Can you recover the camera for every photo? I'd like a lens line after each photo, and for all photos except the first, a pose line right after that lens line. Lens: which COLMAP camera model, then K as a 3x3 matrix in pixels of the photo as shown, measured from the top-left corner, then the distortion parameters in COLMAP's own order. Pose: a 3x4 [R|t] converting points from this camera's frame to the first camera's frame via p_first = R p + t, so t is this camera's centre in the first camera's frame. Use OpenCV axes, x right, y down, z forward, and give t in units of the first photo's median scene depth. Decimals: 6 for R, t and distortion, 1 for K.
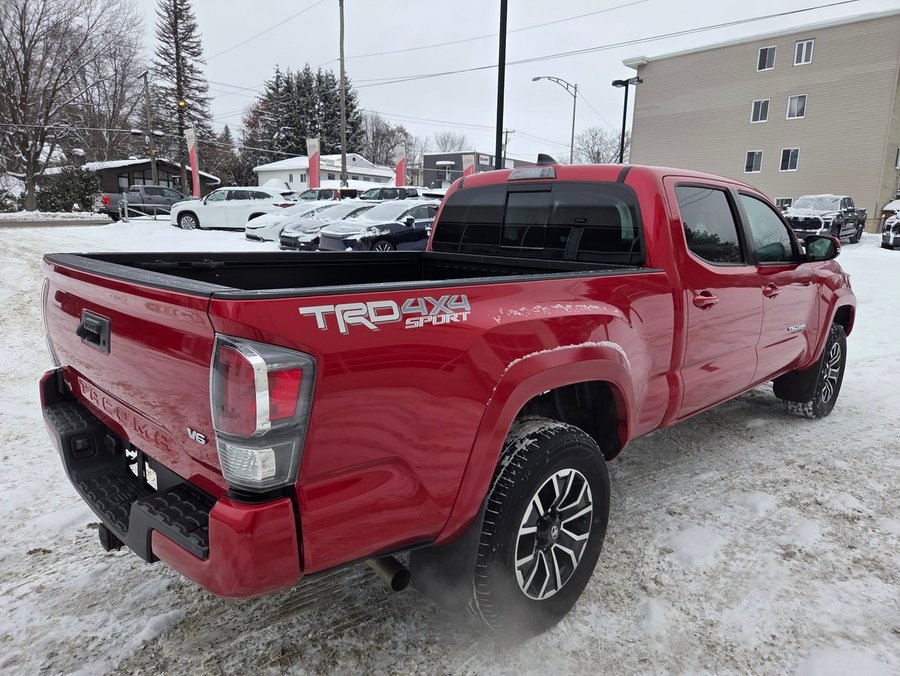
lens RADIAL K [[608.4, 0, 455.8], [0, 608.4, 338.0], [0, 0, 1]] dist [0.079635, -0.055800]
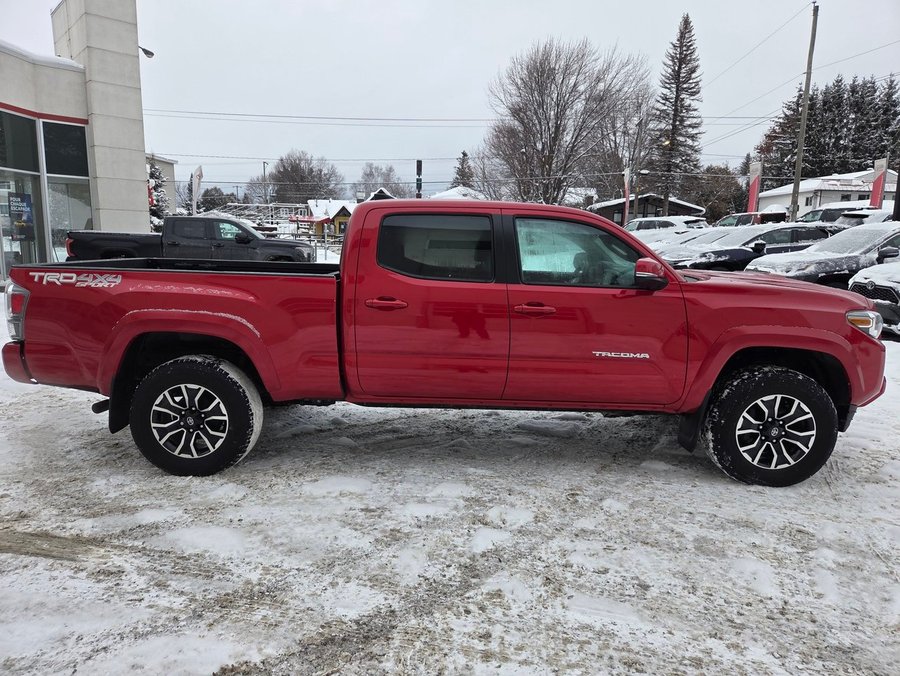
lens RADIAL K [[602.7, 0, 450.0], [0, 602.7, 338.0], [0, 0, 1]] dist [0.076203, -0.052369]
pose [[0.685252, 0.105629, -0.720605, 0.283597], [-0.137813, 0.990358, 0.014118, -0.005555], [0.715148, 0.089635, 0.693202, 0.048319]]
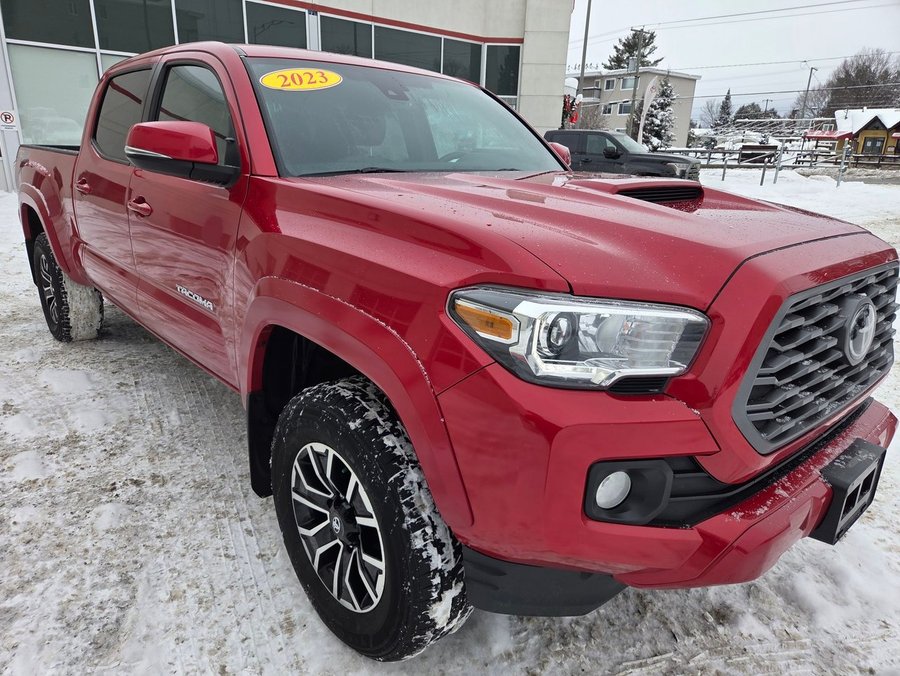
lens RADIAL K [[602.7, 0, 450.0], [0, 602.7, 338.0], [0, 0, 1]] dist [0.076203, -0.052369]
pose [[-0.069512, 0.270300, -0.960264, 0.295388], [-0.219139, 0.934942, 0.279035, -0.051668], [0.973214, 0.229828, -0.005756, 0.339792]]
